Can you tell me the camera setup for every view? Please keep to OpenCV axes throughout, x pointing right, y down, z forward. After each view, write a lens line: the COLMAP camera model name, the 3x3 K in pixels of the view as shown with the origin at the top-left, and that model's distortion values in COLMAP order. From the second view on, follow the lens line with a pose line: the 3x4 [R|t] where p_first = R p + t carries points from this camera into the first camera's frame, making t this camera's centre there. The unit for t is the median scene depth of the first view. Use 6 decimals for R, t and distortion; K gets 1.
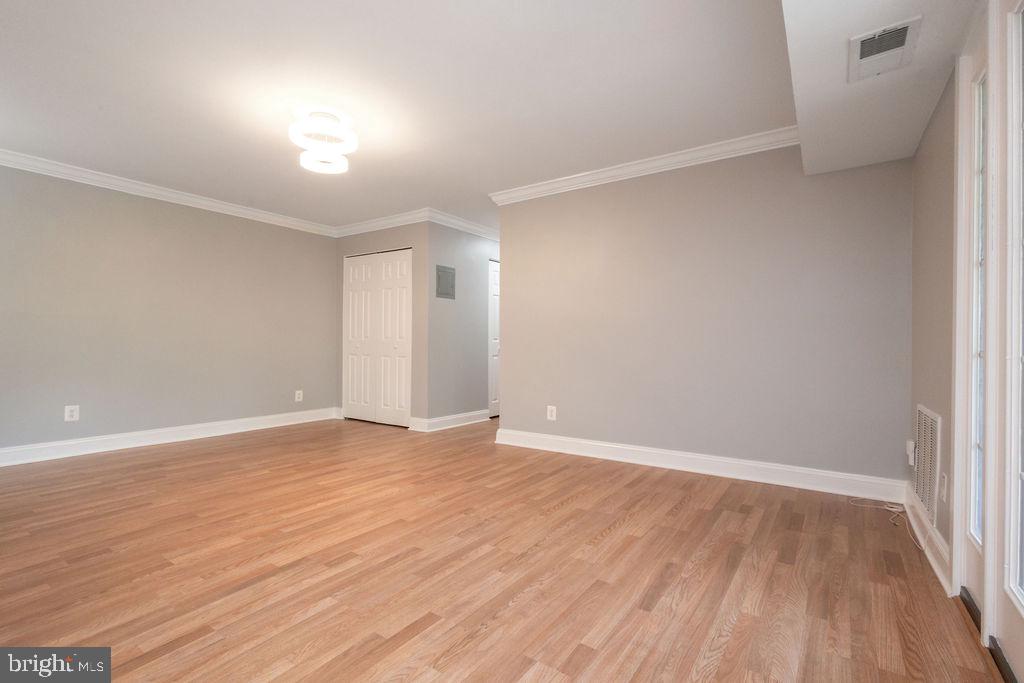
lens RADIAL K [[475.6, 0, 512.0], [0, 475.6, 341.5], [0, 0, 1]] dist [0.000246, -0.000023]
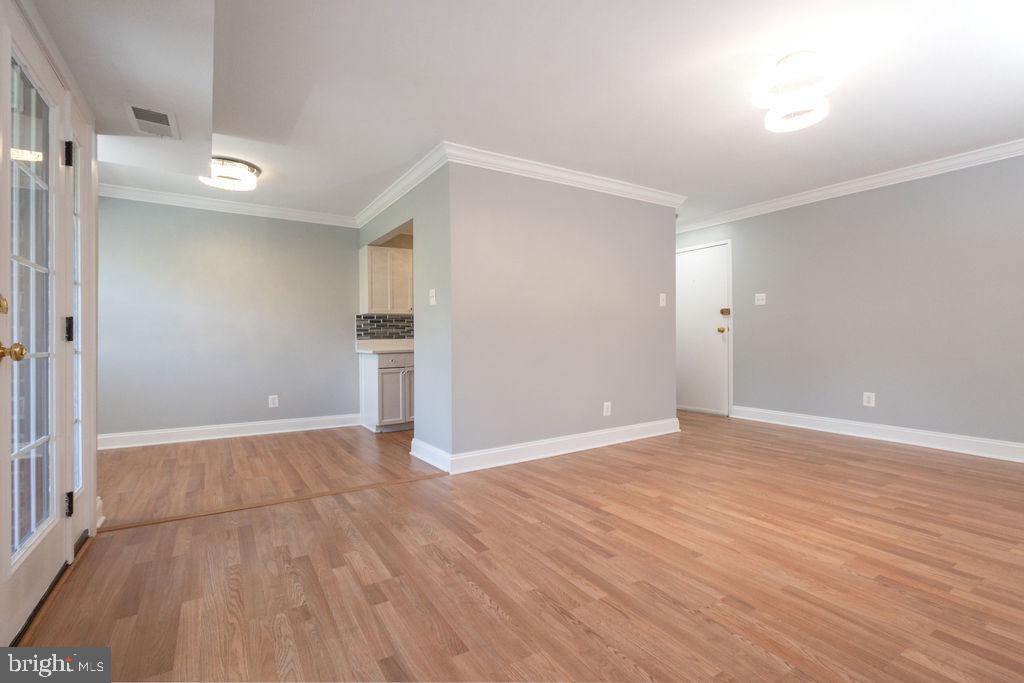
lens RADIAL K [[469.8, 0, 514.4], [0, 469.8, 339.0], [0, 0, 1]] dist [0.004848, -0.000546]
pose [[-0.391874, 0.006701, -0.919994, 0.640106], [0.008406, 0.999958, 0.003703, -0.002135], [0.919980, -0.006283, -0.391914, 1.035813]]
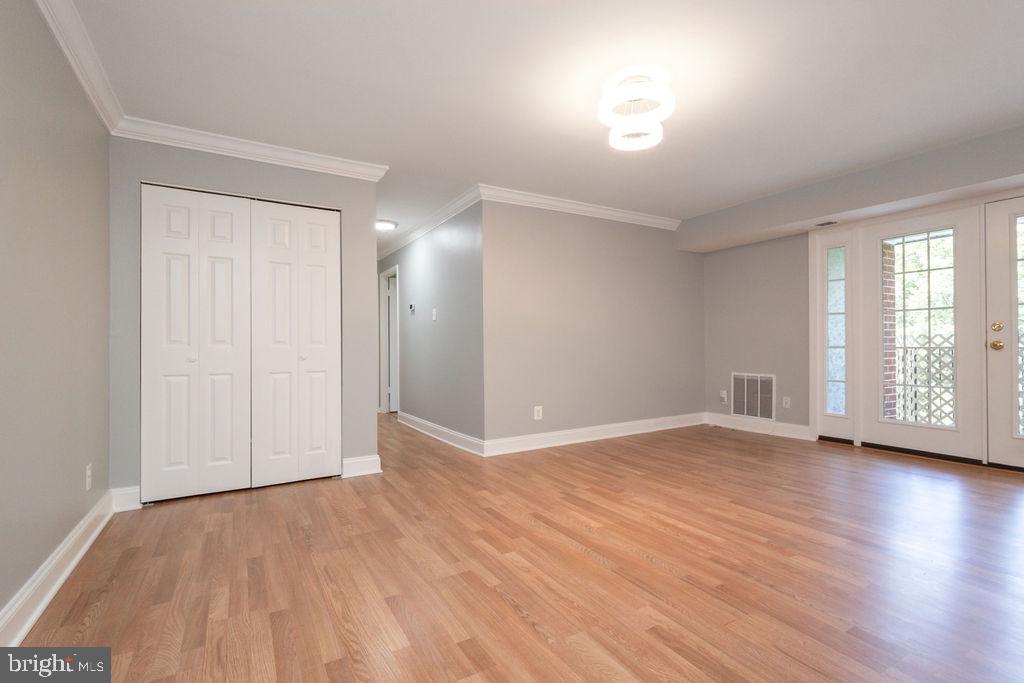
lens RADIAL K [[472.3, 0, 515.3], [0, 472.3, 348.6], [0, 0, 1]] dist [0.004549, -0.000071]
pose [[0.412415, -0.013745, 0.910892, -1.491063], [0.008461, 0.999901, 0.011258, -0.010378], [-0.910957, 0.003064, 0.412490, 1.010424]]
